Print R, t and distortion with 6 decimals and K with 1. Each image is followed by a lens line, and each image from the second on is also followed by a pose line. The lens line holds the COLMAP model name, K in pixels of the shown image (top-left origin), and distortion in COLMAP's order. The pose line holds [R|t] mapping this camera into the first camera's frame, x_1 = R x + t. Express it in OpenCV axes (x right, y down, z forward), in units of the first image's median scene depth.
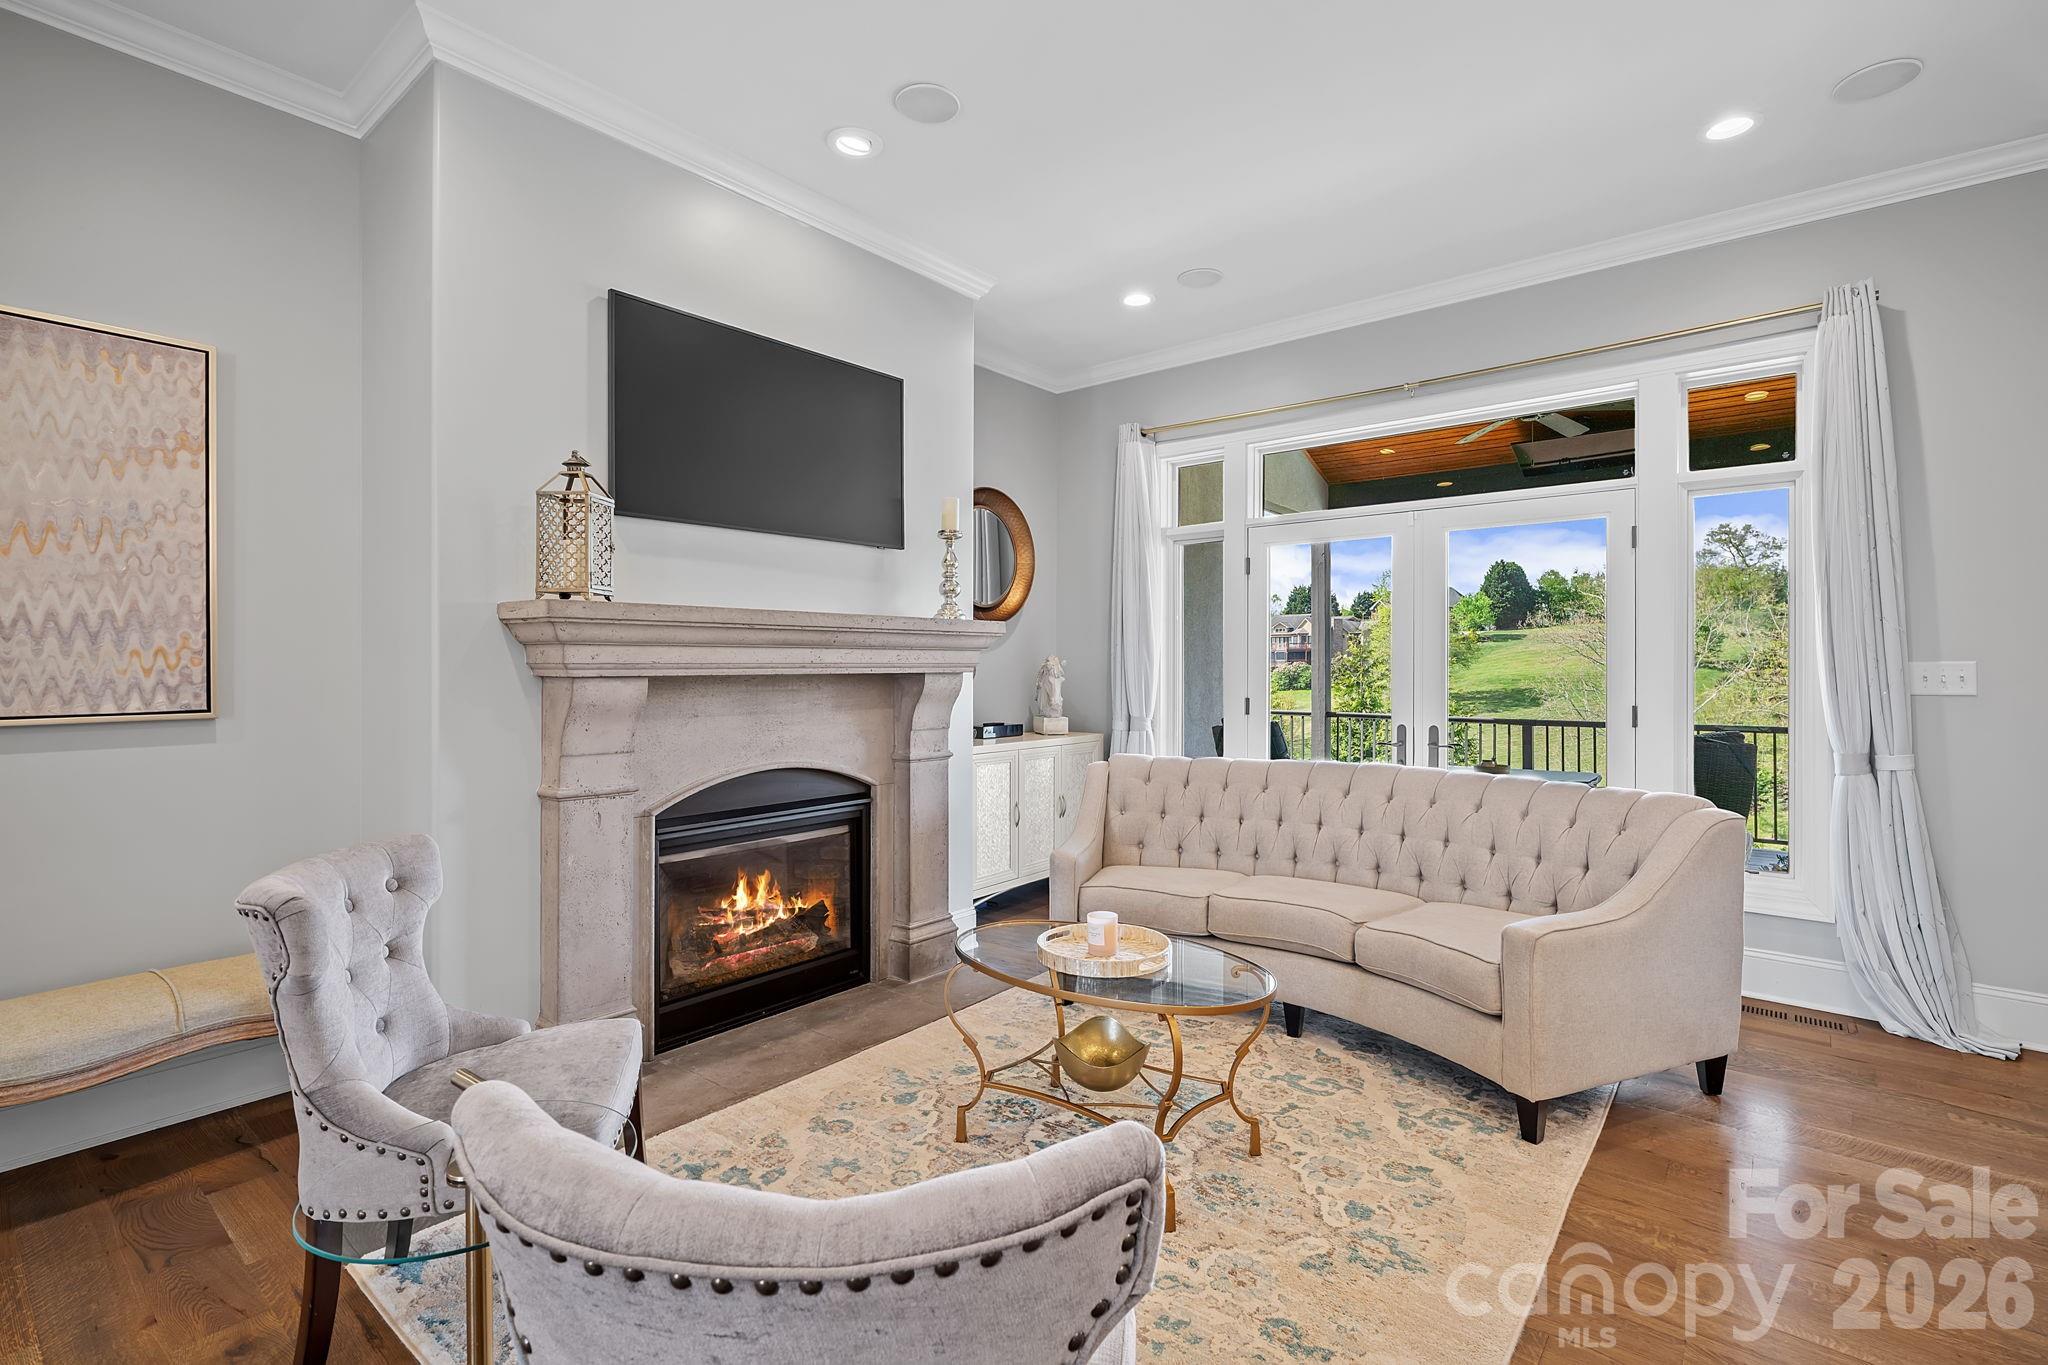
lens RADIAL K [[935.9, 0, 1030.3], [0, 935.9, 671.7], [0, 0, 1]] dist [-0.001020, 0.000765]
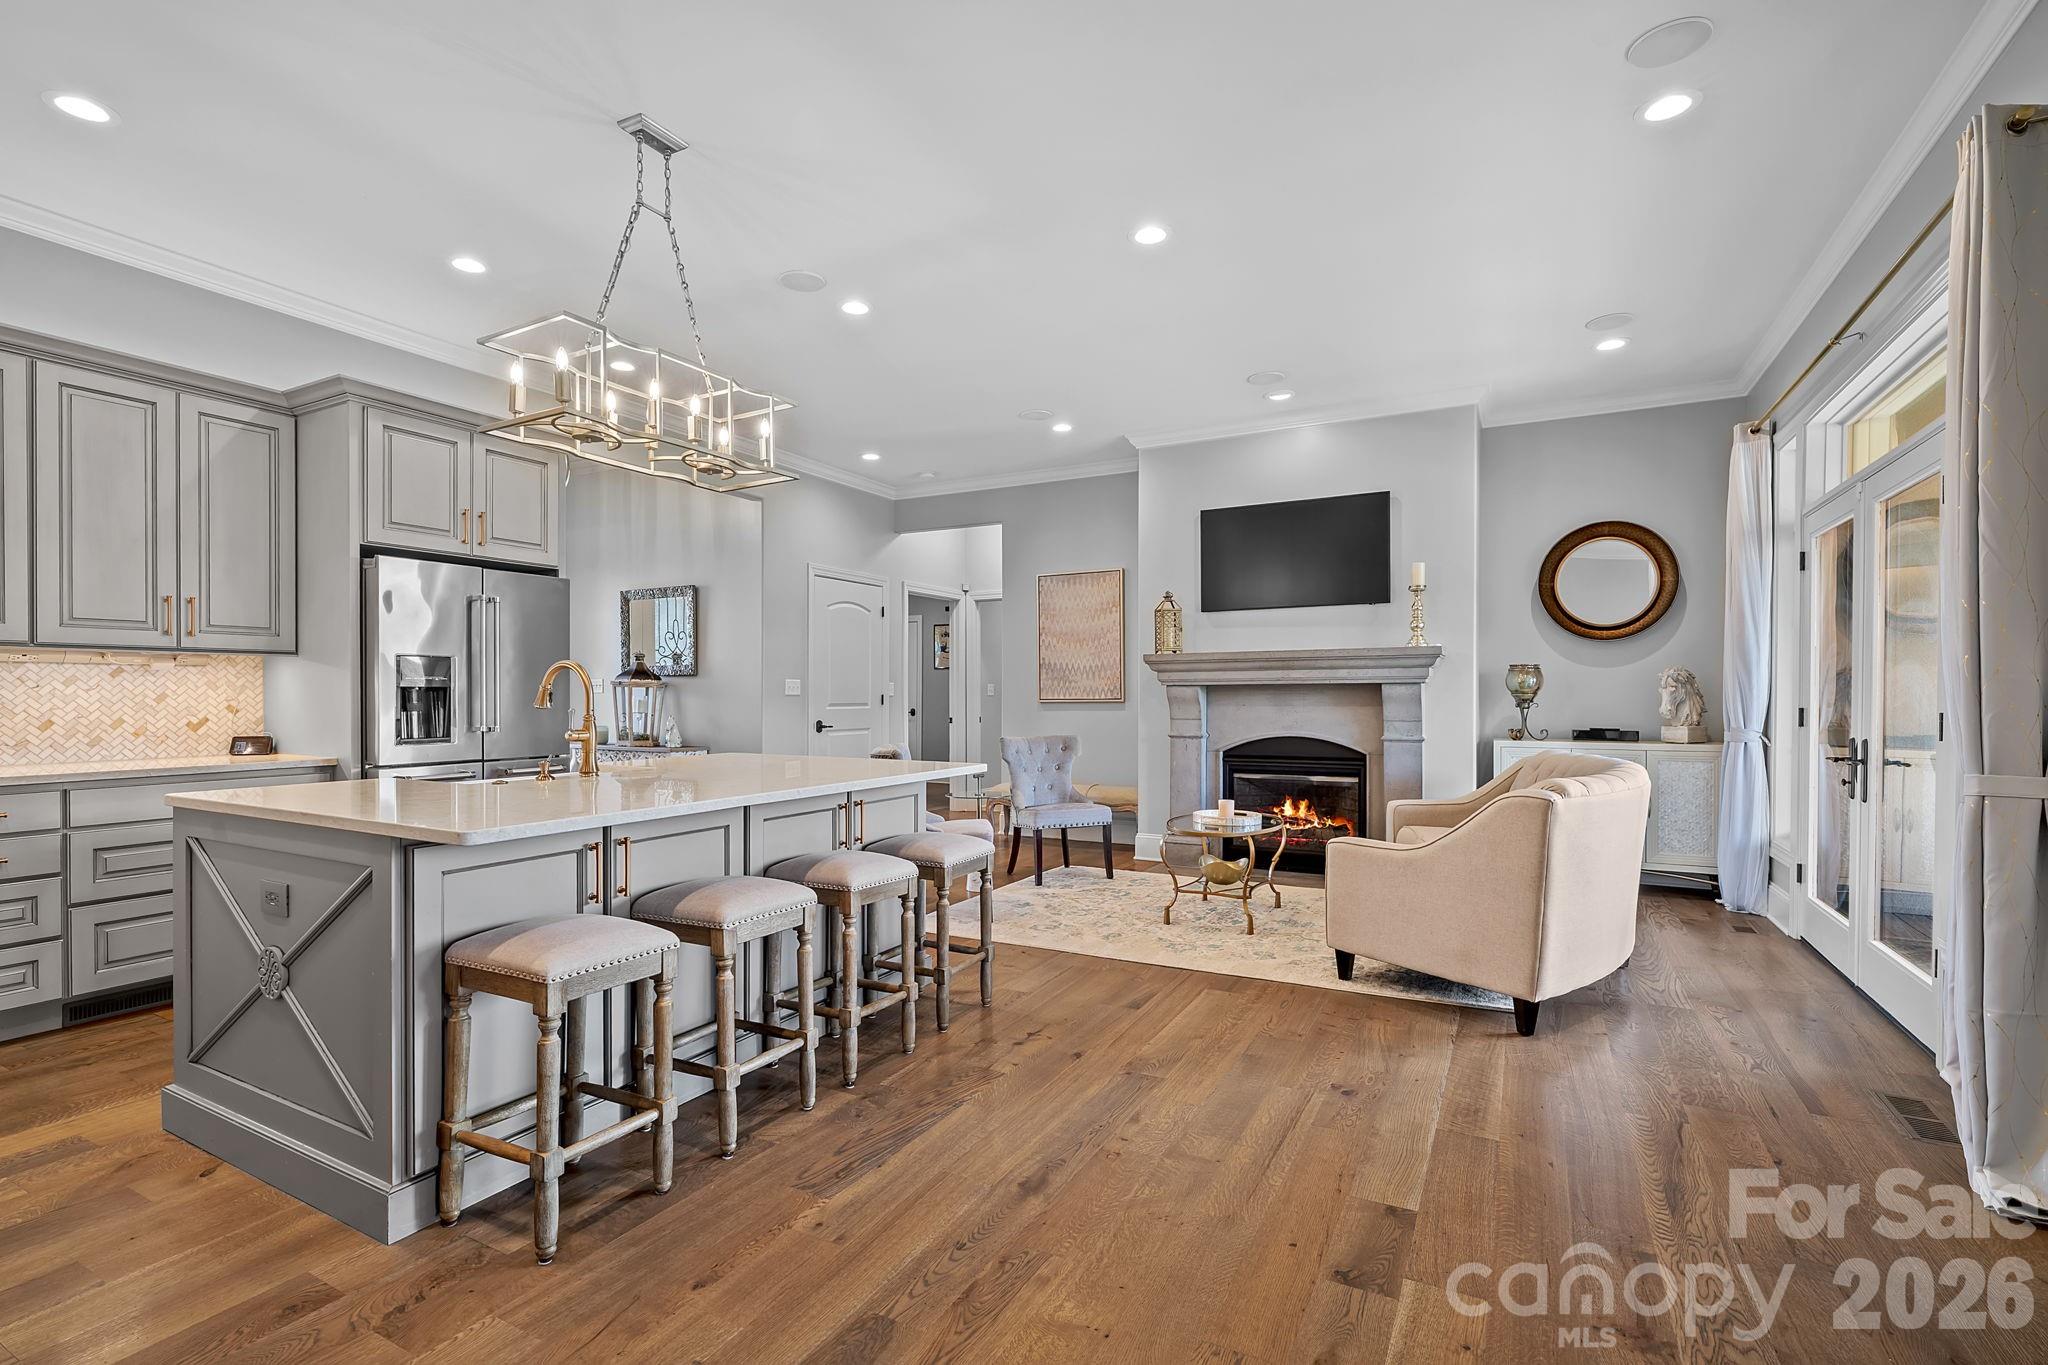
lens RADIAL K [[950.0, 0, 1020.9], [0, 950.0, 704.5], [0, 0, 1]] dist [0.001045, 0.000292]
pose [[0.188818, 0.009340, -0.981968, 1.526540], [-0.003361, 0.999955, 0.008864, 0.028815], [0.982006, 0.001627, 0.188841, 0.141256]]
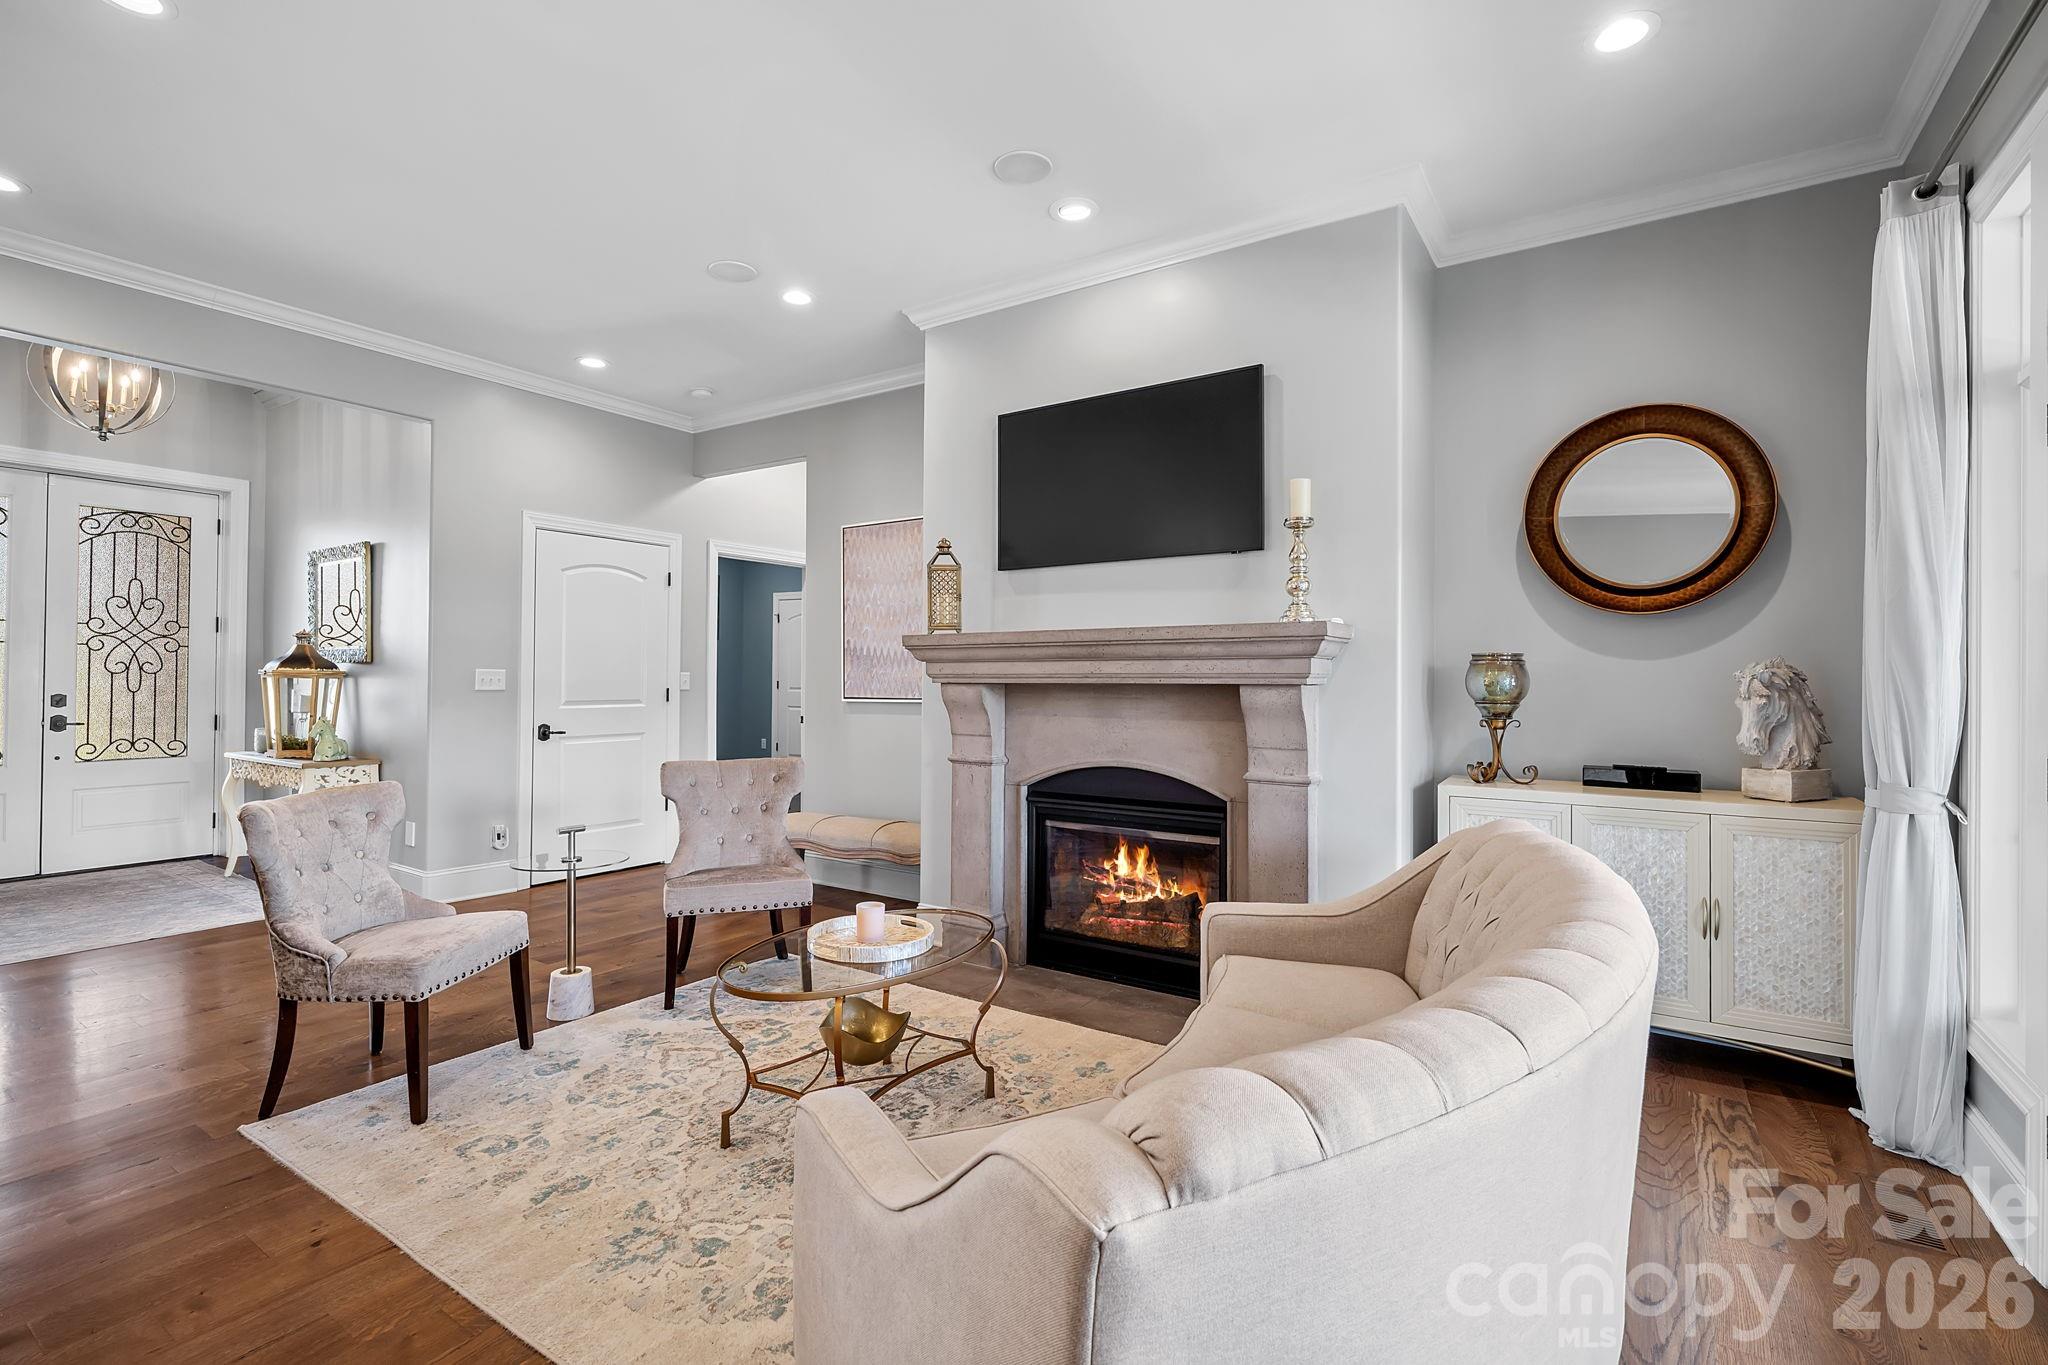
lens RADIAL K [[935.9, 0, 1030.3], [0, 935.9, 671.7], [0, 0, 1]] dist [-0.001020, 0.000765]
pose [[0.097902, -0.005923, -0.995178, 0.898540], [-0.010011, 0.999926, -0.006937, -0.002905], [0.995146, 0.010642, 0.097835, 0.824907]]
